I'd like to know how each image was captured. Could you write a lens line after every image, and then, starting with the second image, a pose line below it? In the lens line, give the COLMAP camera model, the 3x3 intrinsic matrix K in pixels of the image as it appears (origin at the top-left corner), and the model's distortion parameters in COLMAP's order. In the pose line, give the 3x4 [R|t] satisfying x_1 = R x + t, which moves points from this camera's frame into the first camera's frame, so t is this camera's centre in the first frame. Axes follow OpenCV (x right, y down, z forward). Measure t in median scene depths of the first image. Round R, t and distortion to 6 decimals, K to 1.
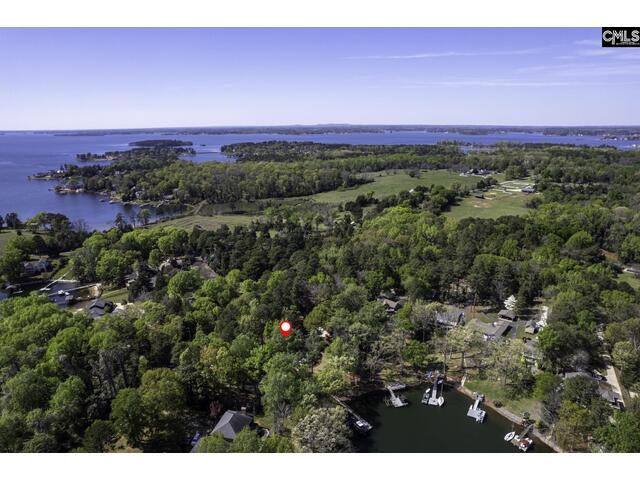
lens RADIAL K [[407.9, 0, 320.3], [0, 407.9, 240.3], [0, 0, 1]] dist [-0.044160, 0.029544]
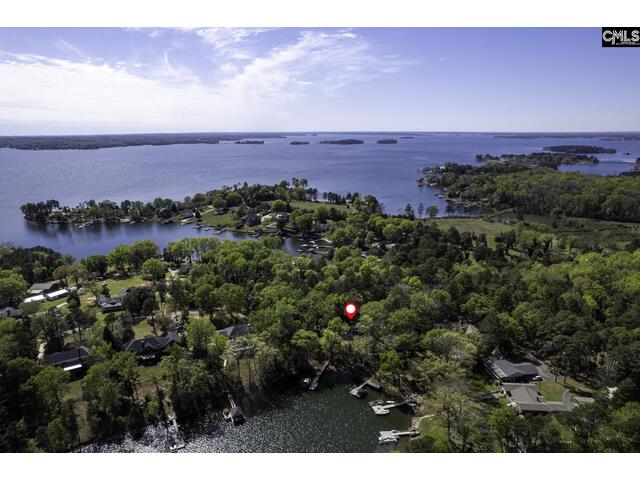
lens RADIAL K [[407.9, 0, 319.8], [0, 407.9, 239.8], [0, 0, 1]] dist [-0.044160, 0.029544]
pose [[0.554866, 0.223159, -0.801451, 0.105900], [-0.228947, 0.967115, 0.110781, -0.011019], [0.799817, 0.122021, 0.587711, 0.025353]]
